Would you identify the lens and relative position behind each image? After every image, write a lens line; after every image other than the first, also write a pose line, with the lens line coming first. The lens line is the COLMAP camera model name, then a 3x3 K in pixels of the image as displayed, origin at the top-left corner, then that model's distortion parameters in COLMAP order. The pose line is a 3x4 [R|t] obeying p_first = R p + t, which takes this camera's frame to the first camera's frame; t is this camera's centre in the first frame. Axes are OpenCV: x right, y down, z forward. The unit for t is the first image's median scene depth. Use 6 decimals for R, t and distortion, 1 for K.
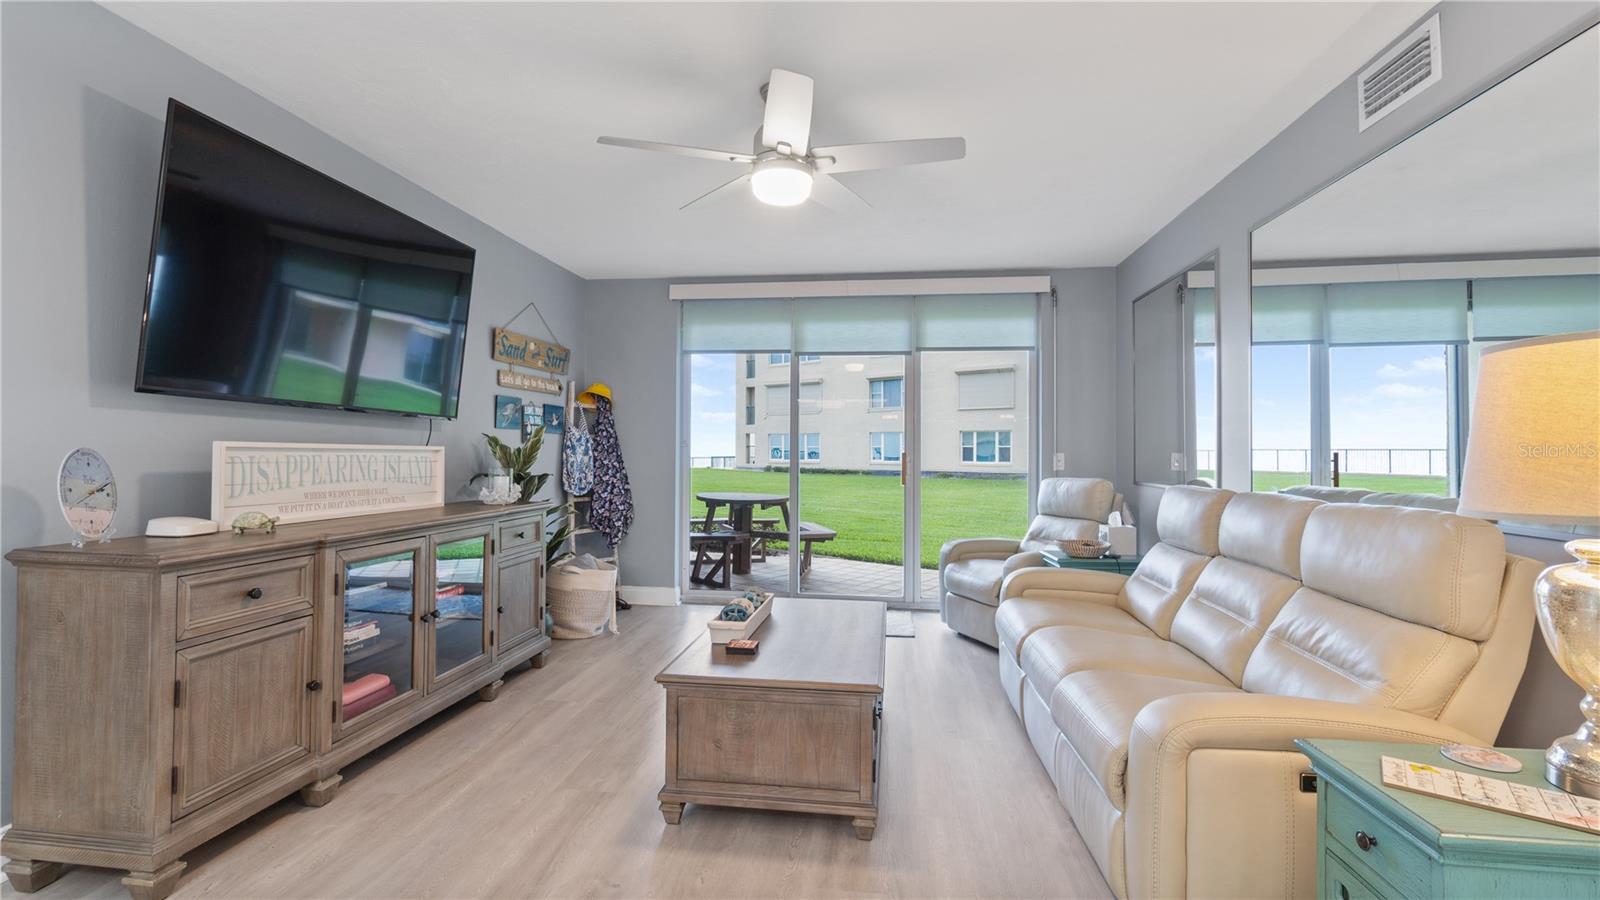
lens RADIAL K [[696.4, 0, 803.7], [0, 696.4, 443.7], [0, 0, 1]] dist [-0.005798, 0.000128]
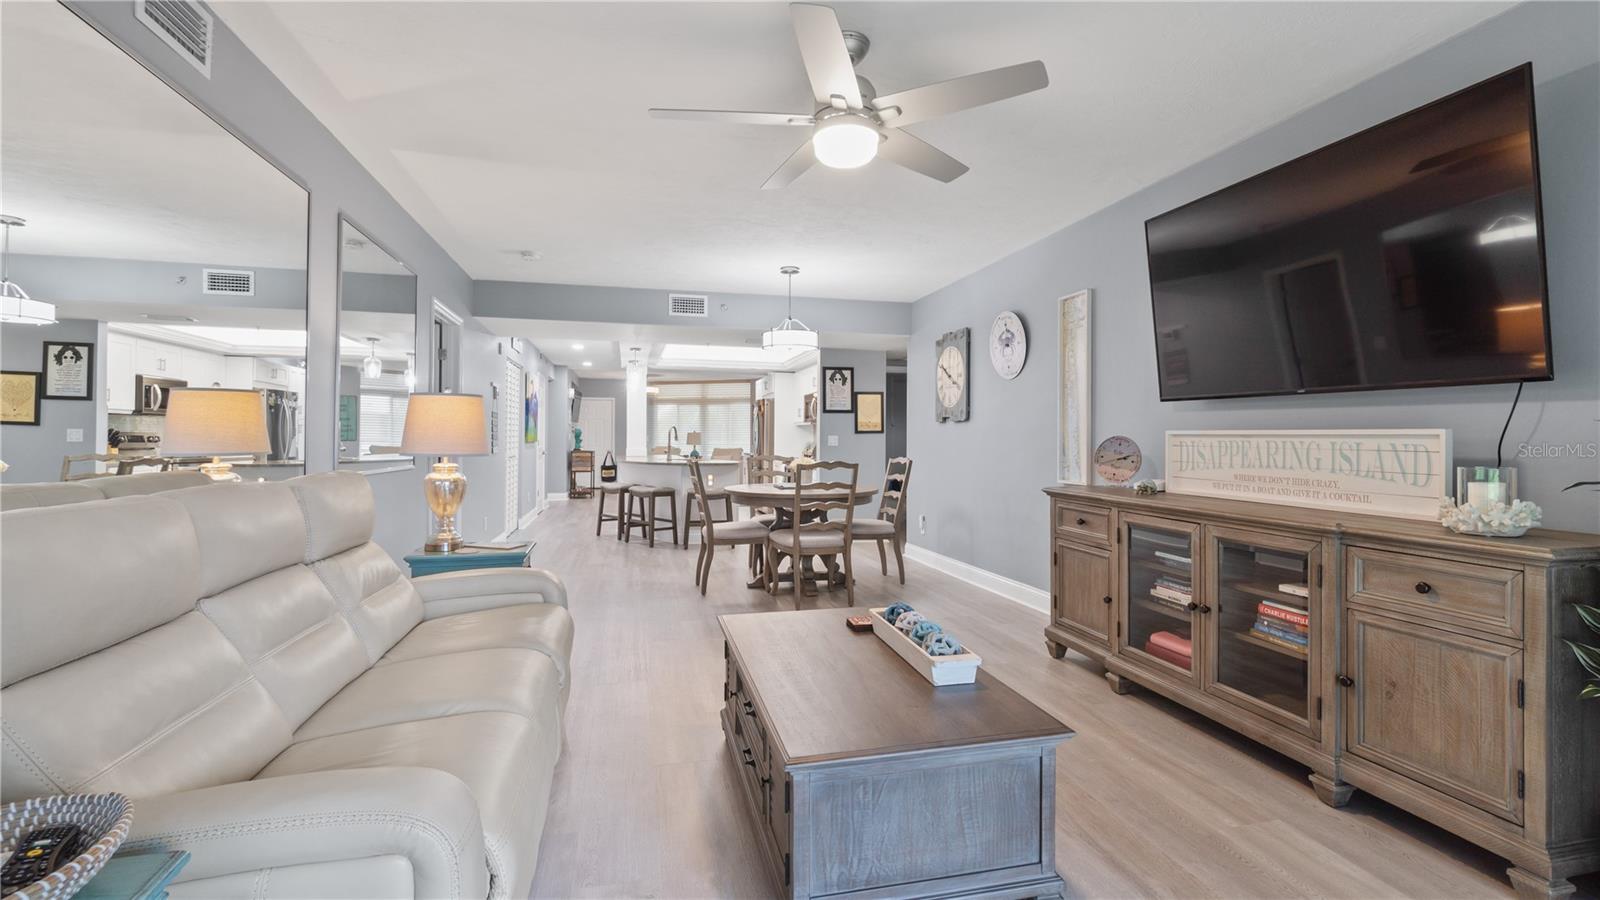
lens RADIAL K [[696.4, 0, 803.9], [0, 696.4, 439.7], [0, 0, 1]] dist [-0.005798, 0.000128]
pose [[-0.933729, -0.009034, -0.357868, 0.307377], [-0.004975, 0.999912, -0.012261, 0.029336], [0.357947, -0.009669, -0.933692, 1.642640]]
